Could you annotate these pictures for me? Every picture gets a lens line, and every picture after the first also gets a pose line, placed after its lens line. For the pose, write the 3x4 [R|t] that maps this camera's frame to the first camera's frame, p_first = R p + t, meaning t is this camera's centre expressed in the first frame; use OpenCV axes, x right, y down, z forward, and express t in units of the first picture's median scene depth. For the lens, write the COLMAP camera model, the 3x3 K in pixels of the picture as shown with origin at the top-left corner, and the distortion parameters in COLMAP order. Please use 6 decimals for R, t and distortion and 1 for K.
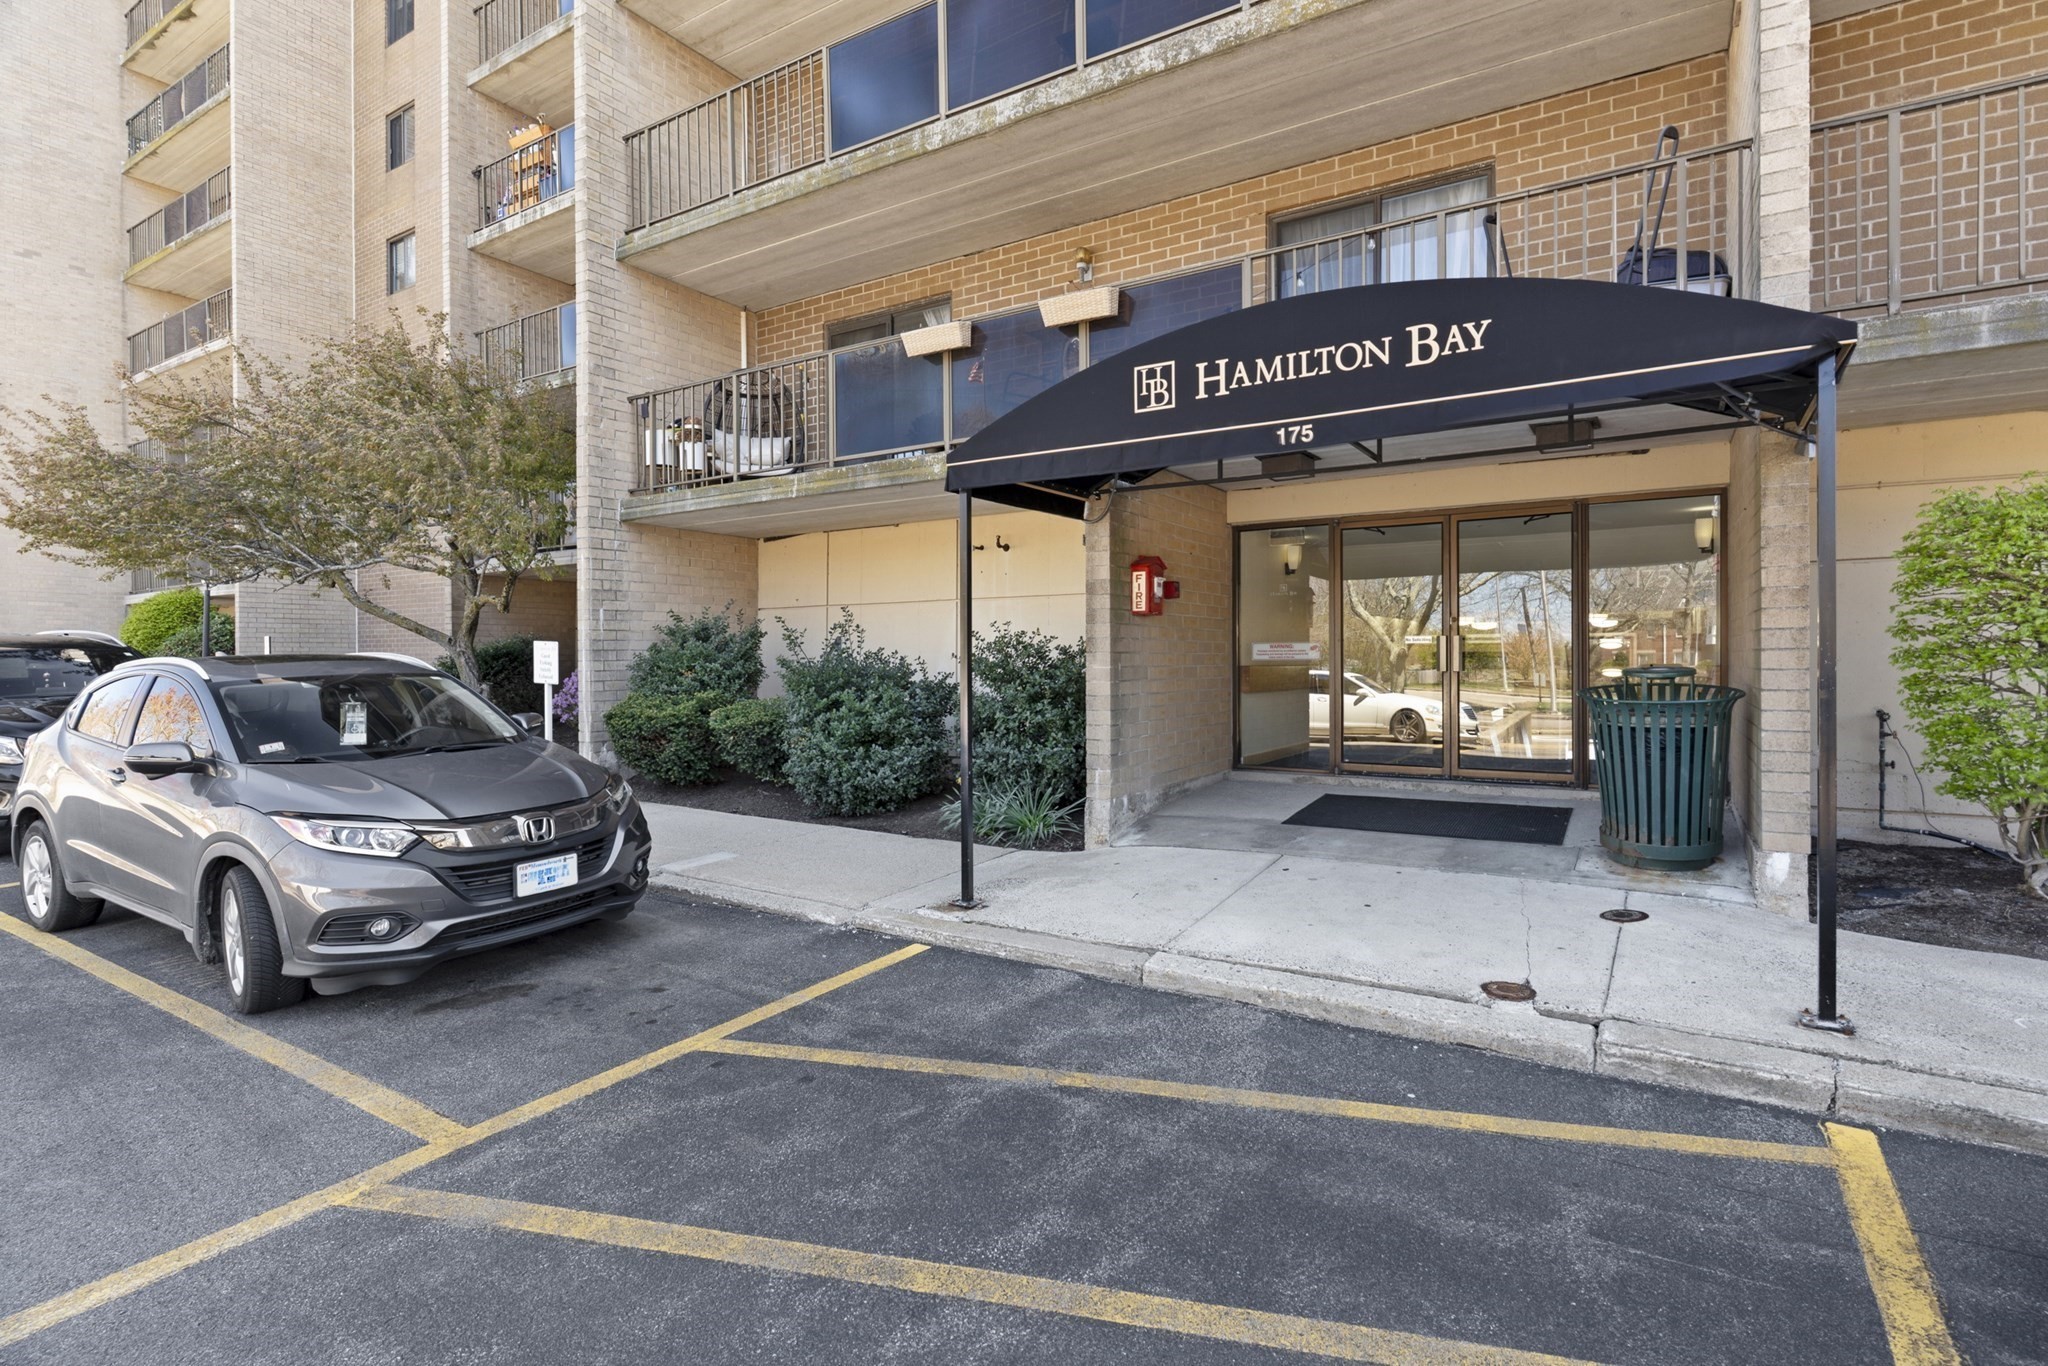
lens RADIAL K [[971.4, 0, 1030.0], [0, 971.4, 672.9], [0, 0, 1]] dist [0.000495, 0.000084]
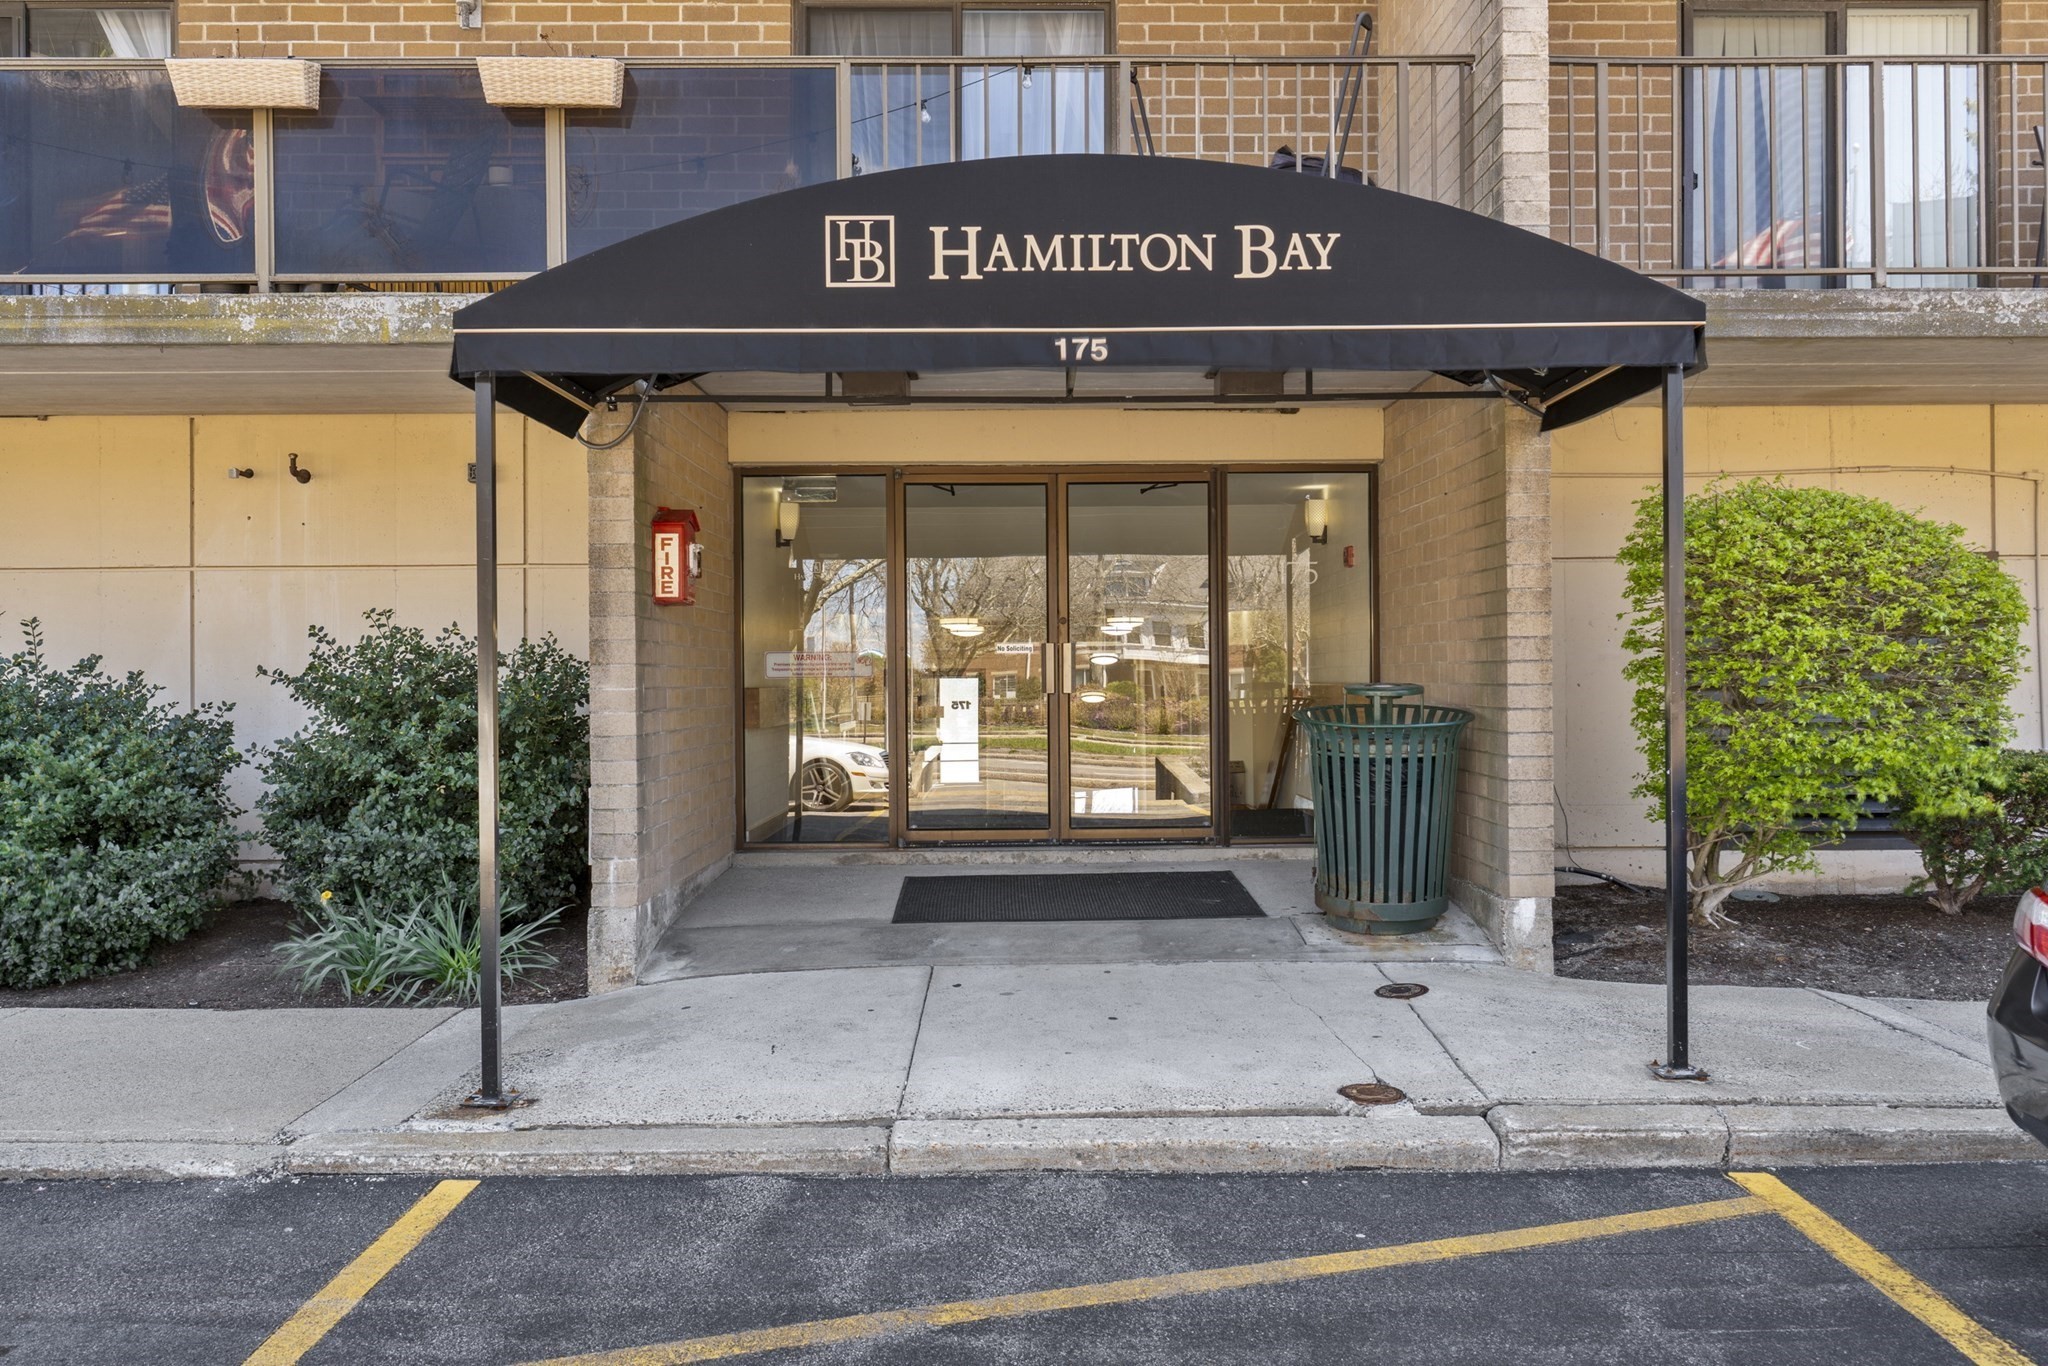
lens RADIAL K [[1574.9, 0, 1022.4], [0, 1574.9, 699.4], [0, 0, 1]] dist [-0.002098, 0.003301]
pose [[0.848562, -0.008343, 0.529030, -0.363952], [0.010241, 0.999947, -0.000656, 0.006245], [-0.528997, 0.005975, 0.848603, 0.059985]]
